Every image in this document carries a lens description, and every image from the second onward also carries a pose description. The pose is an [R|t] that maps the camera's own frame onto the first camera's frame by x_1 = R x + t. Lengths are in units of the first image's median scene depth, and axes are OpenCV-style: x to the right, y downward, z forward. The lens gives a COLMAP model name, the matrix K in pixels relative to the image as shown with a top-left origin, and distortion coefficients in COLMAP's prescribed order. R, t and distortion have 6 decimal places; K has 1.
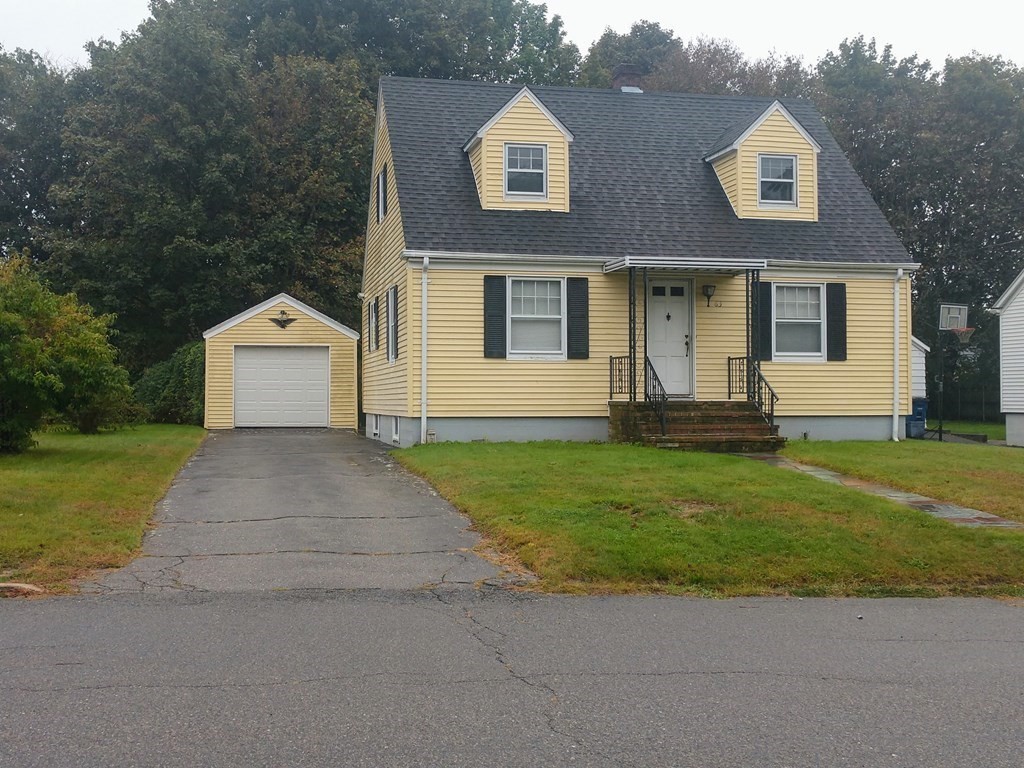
lens RADIAL K [[779.9, 0, 502.0], [0, 779.9, 381.2], [0, 0, 1]] dist [0.019800, 0.008852]
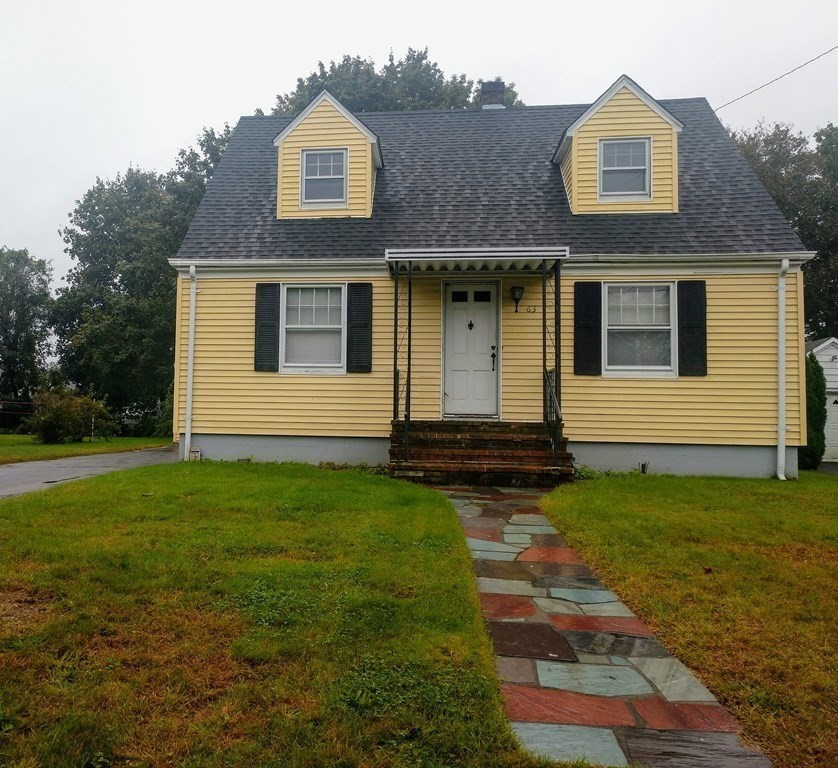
lens RADIAL K [[555.1, 0, 418.4], [0, 555.1, 394.5], [0, 0, 1]] dist [0.007856, 0.021936]
pose [[0.963103, 0.002656, -0.269122, 0.324301], [-0.012836, 0.999267, -0.036071, 0.018058], [0.268828, 0.038195, 0.962430, 0.389842]]
